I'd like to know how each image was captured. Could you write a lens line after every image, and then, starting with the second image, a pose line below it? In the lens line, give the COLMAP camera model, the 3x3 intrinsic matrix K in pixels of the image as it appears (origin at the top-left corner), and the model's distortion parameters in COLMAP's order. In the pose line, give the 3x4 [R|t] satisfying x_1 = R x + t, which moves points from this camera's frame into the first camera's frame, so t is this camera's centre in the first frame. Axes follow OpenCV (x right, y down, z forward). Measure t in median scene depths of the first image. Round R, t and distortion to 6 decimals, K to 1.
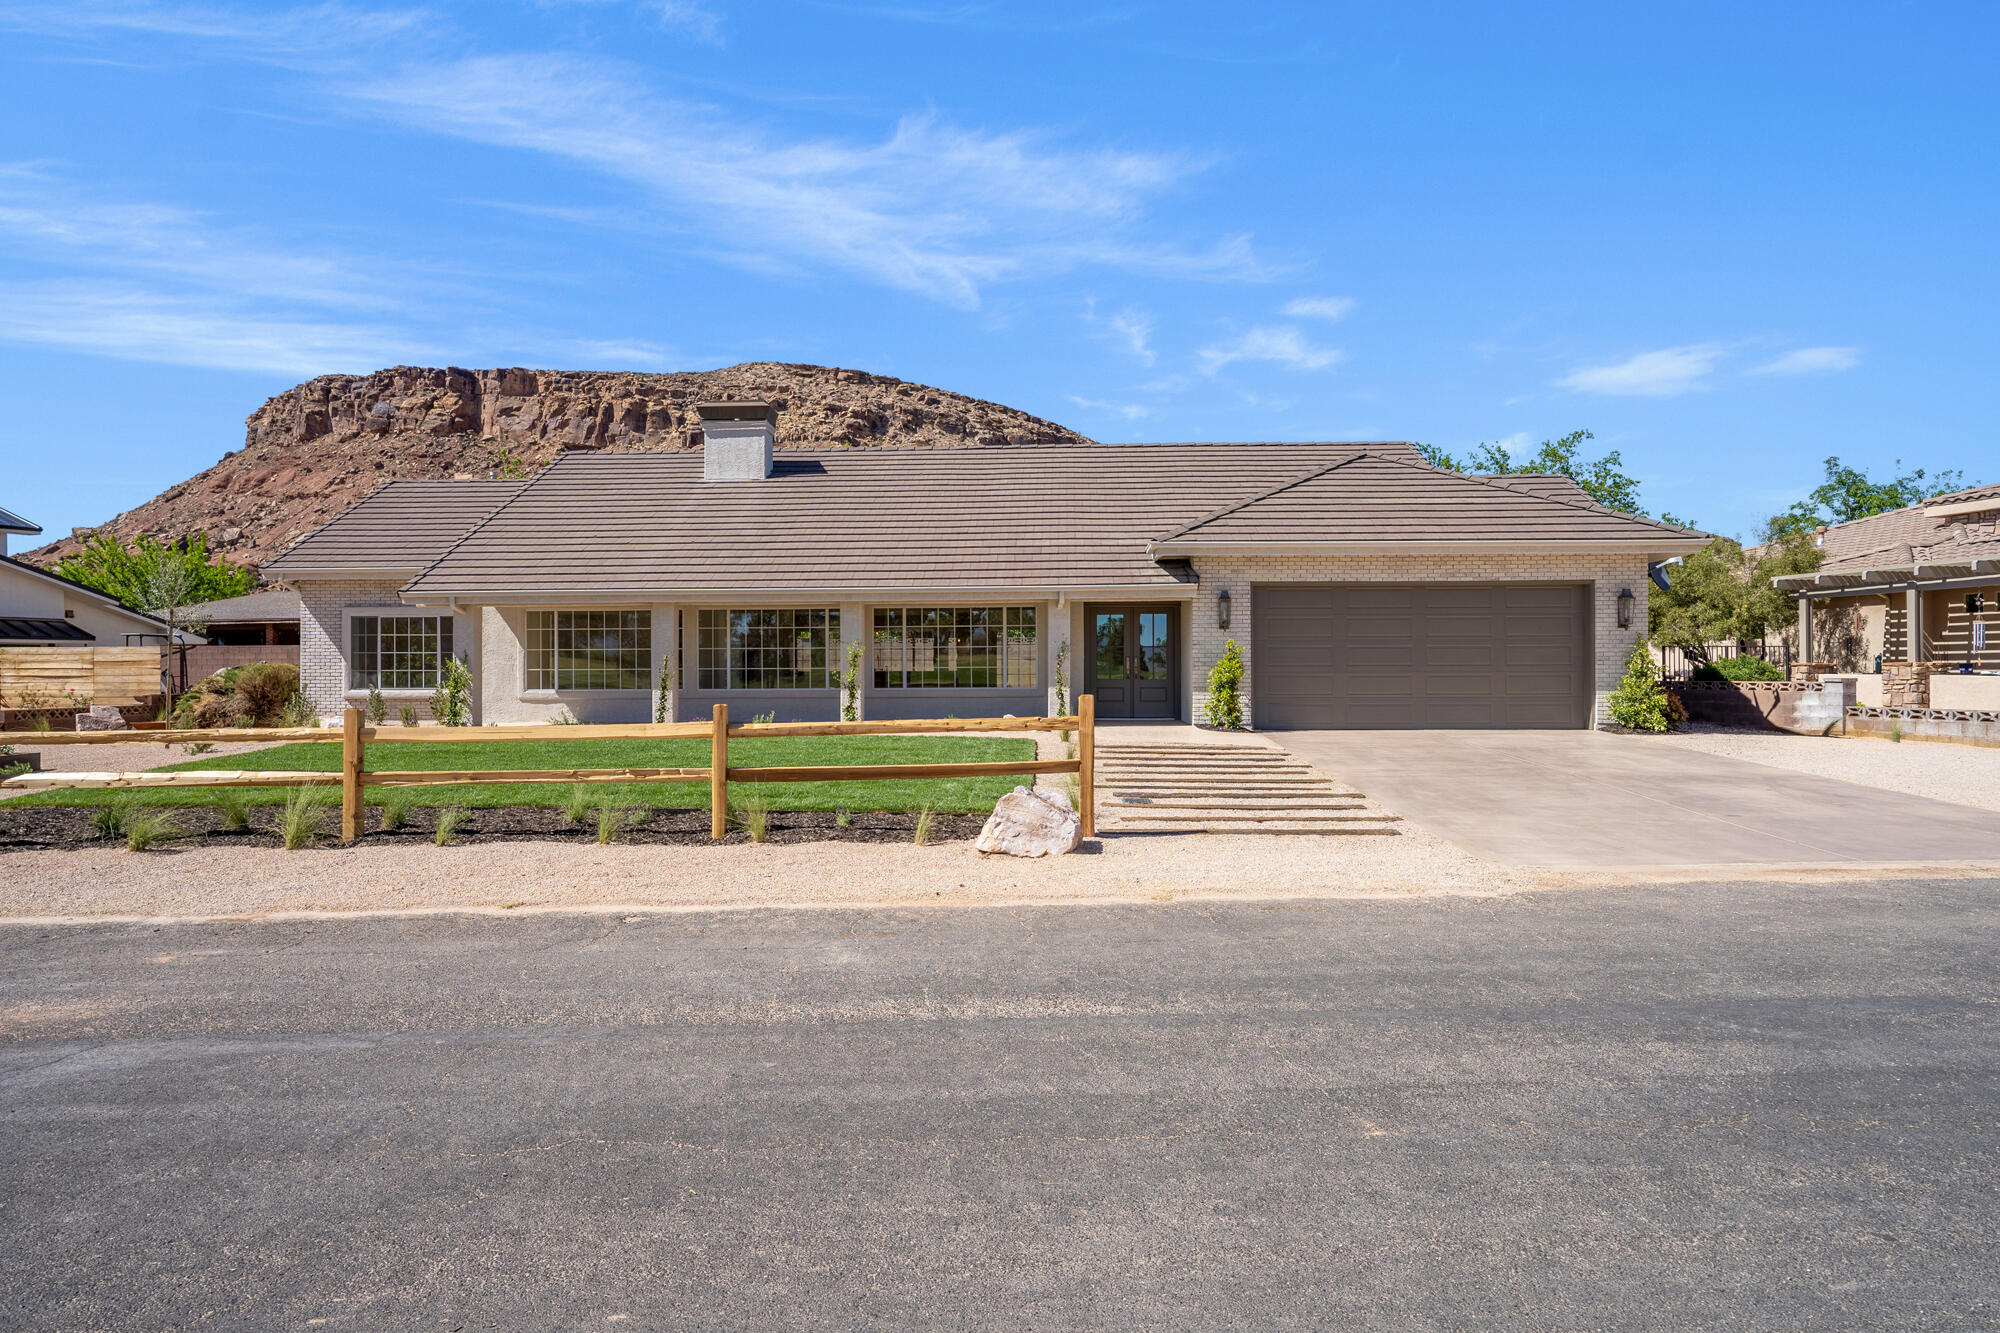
lens RADIAL K [[1273.4, 0, 1003.8], [0, 1273.4, 666.4], [0, 0, 1]] dist [0.001649, -0.000257]
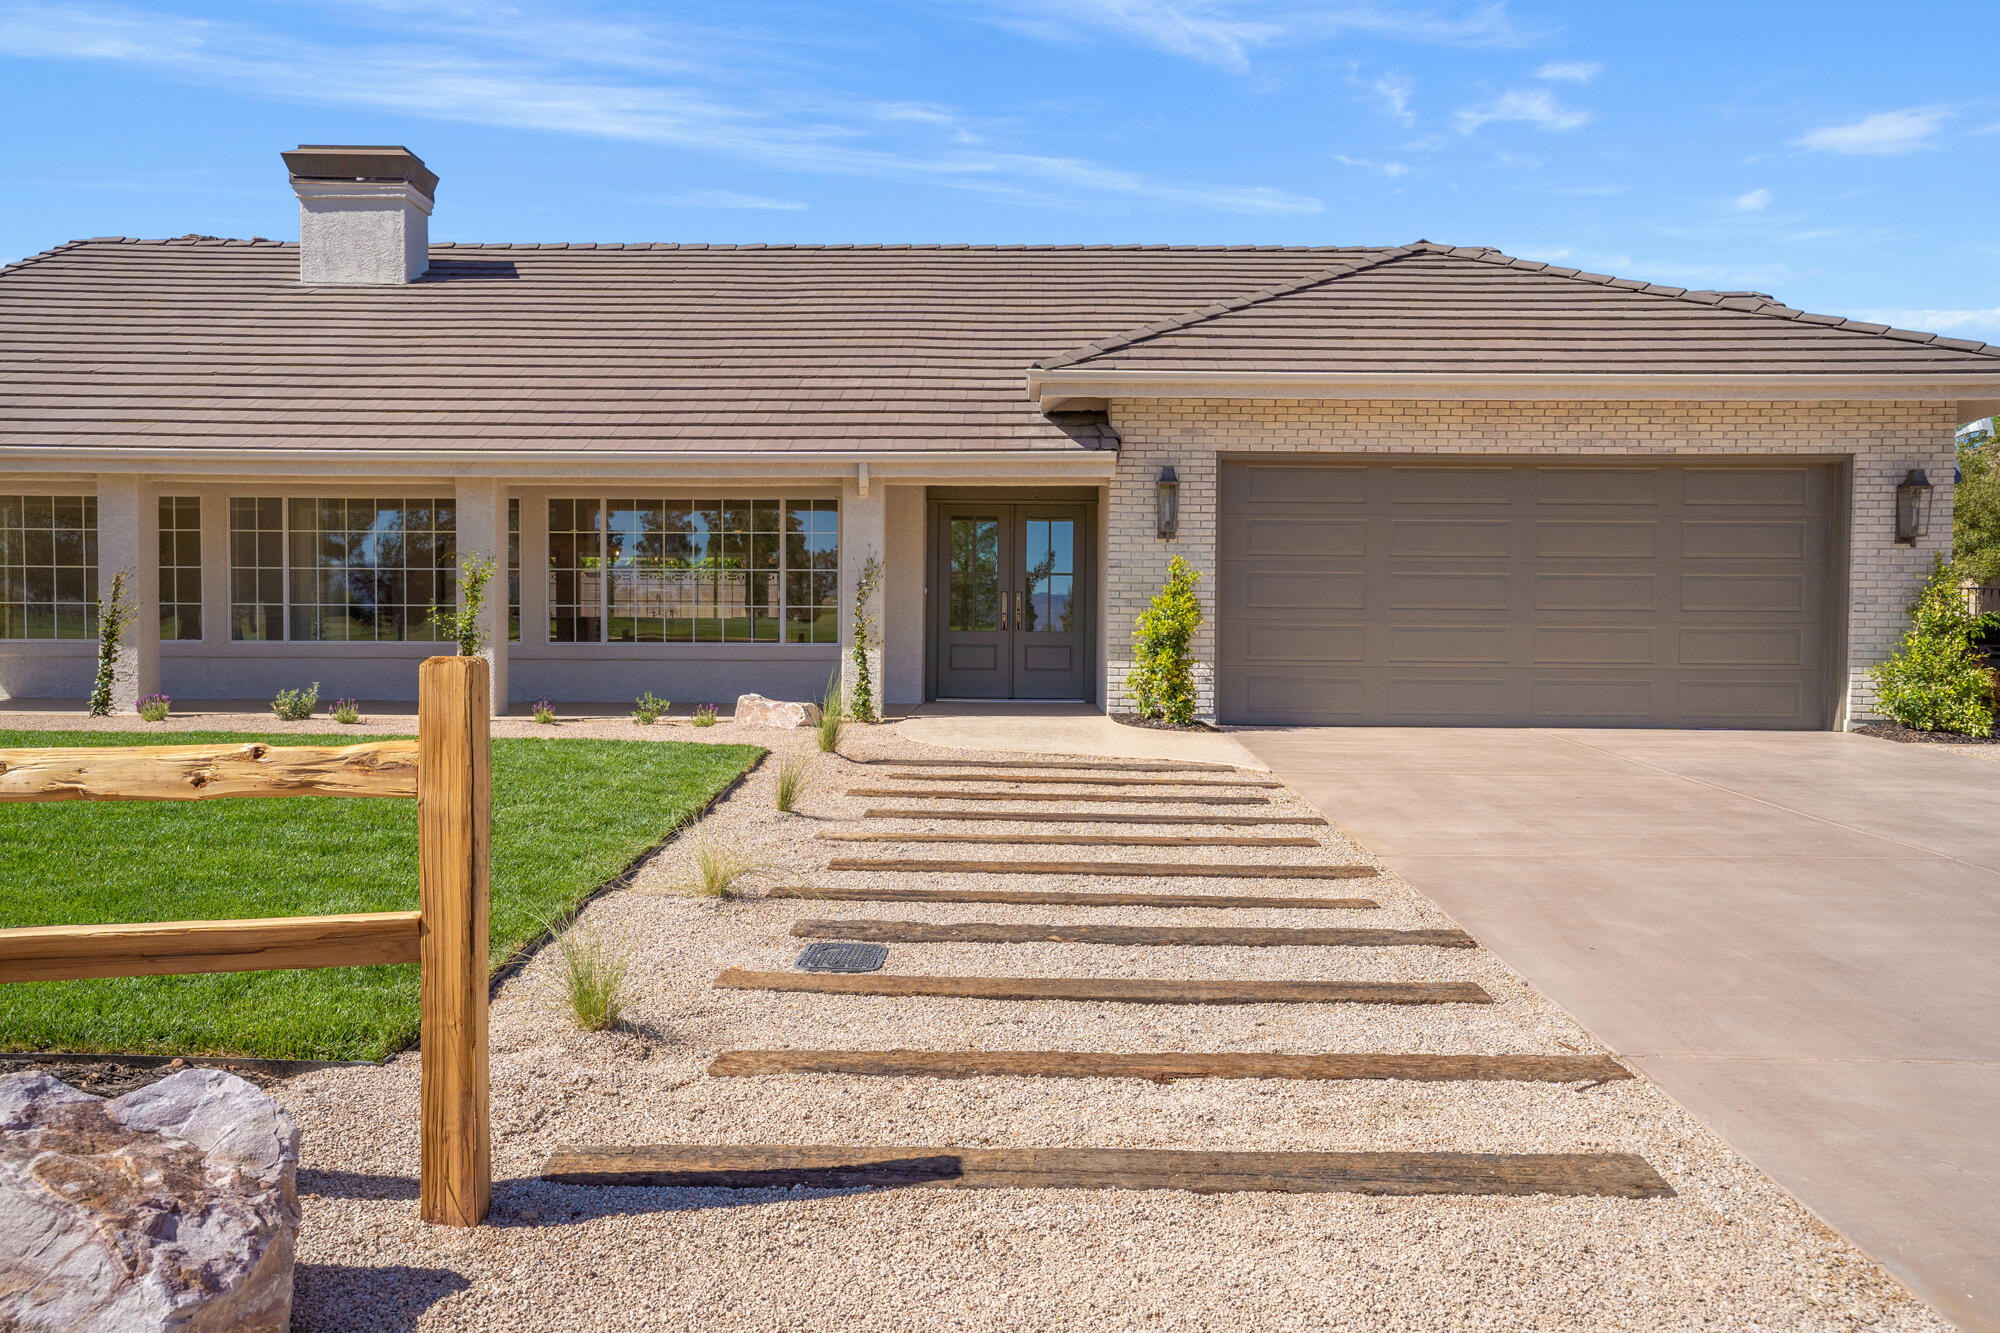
lens RADIAL K [[1549.4, 0, 998.8], [0, 1549.4, 667.6], [0, 0, 1]] dist [0.027372, 0.002612]
pose [[0.999449, 0.009546, 0.031777, 0.081637], [-0.010464, 0.999529, 0.028861, 0.007139], [-0.031486, -0.029177, 0.999078, 0.345009]]
